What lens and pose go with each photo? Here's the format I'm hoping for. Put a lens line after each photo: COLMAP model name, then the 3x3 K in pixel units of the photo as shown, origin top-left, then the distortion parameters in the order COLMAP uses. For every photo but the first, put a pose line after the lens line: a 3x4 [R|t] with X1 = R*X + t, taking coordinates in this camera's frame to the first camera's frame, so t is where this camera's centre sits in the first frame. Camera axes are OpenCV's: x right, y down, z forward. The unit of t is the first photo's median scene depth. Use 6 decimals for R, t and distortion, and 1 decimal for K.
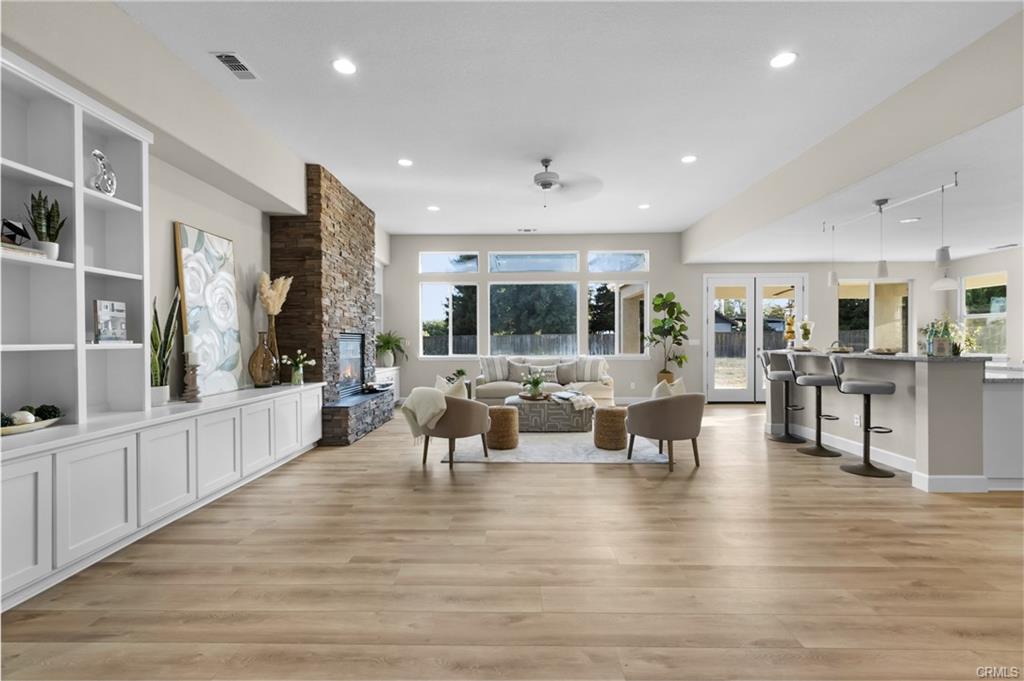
lens RADIAL K [[460.1, 0, 512.0], [0, 460.1, 340.5], [0, 0, 1]] dist [-0.000940, -0.000391]
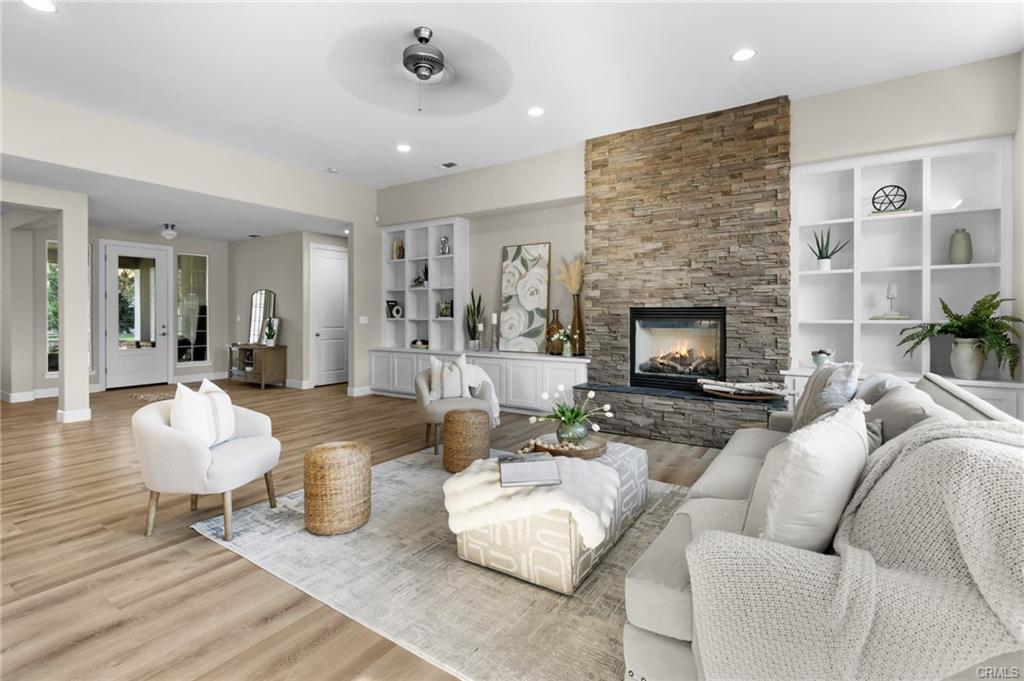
lens RADIAL K [[481.3, 0, 507.9], [0, 481.3, 319.0], [0, 0, 1]] dist [0.000912, -0.000048]
pose [[-0.539739, 0.010652, -0.841765, 0.678857], [0.004599, 0.999942, 0.009705, -0.007902], [0.841820, 0.001367, -0.539757, 1.749471]]
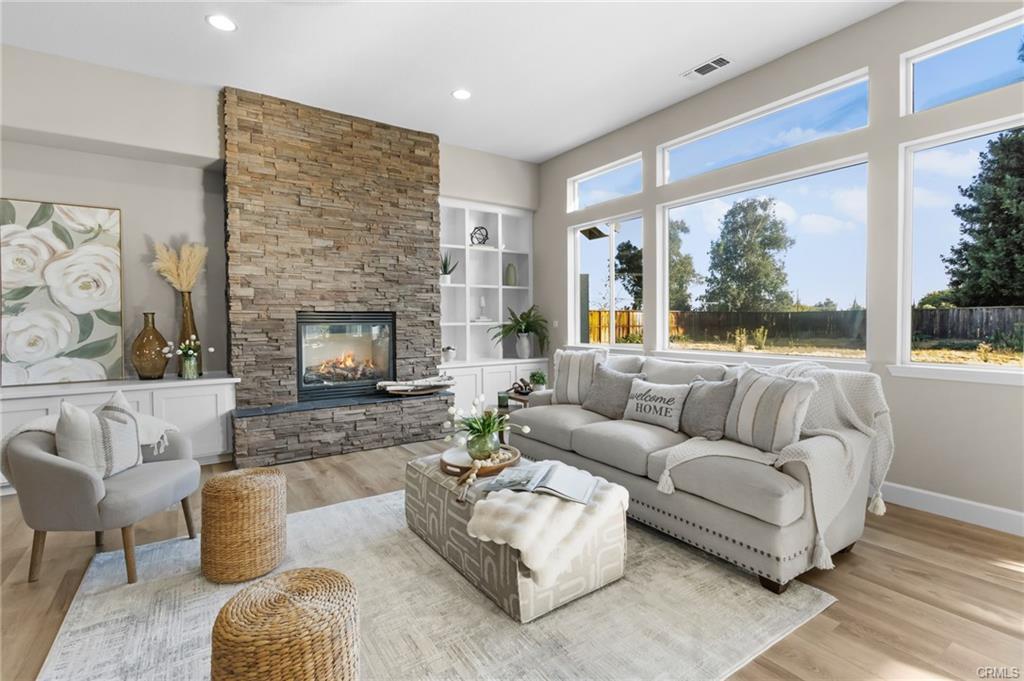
lens RADIAL K [[469.6, 0, 507.5], [0, 469.6, 329.2], [0, 0, 1]] dist [0.001756, 0.000239]
pose [[0.570936, 0.016173, -0.820836, 0.582295], [0.006879, 0.999677, 0.024481, -0.005725], [0.820966, -0.019624, 0.570640, 1.149713]]
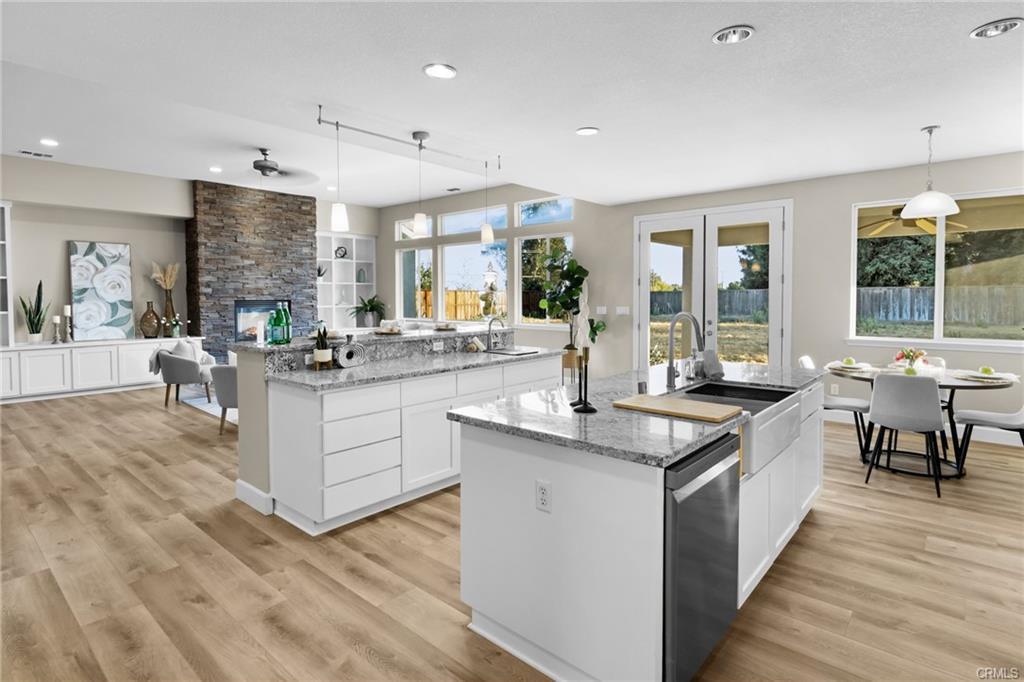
lens RADIAL K [[520.1, 0, 520.4], [0, 520.1, 310.5], [0, 0, 1]] dist [0.000266, -0.000560]
pose [[0.771360, 0.019977, -0.636086, 1.645259], [0.001462, 0.999449, 0.033161, -0.048928], [0.636398, -0.026509, 0.770905, 0.497769]]
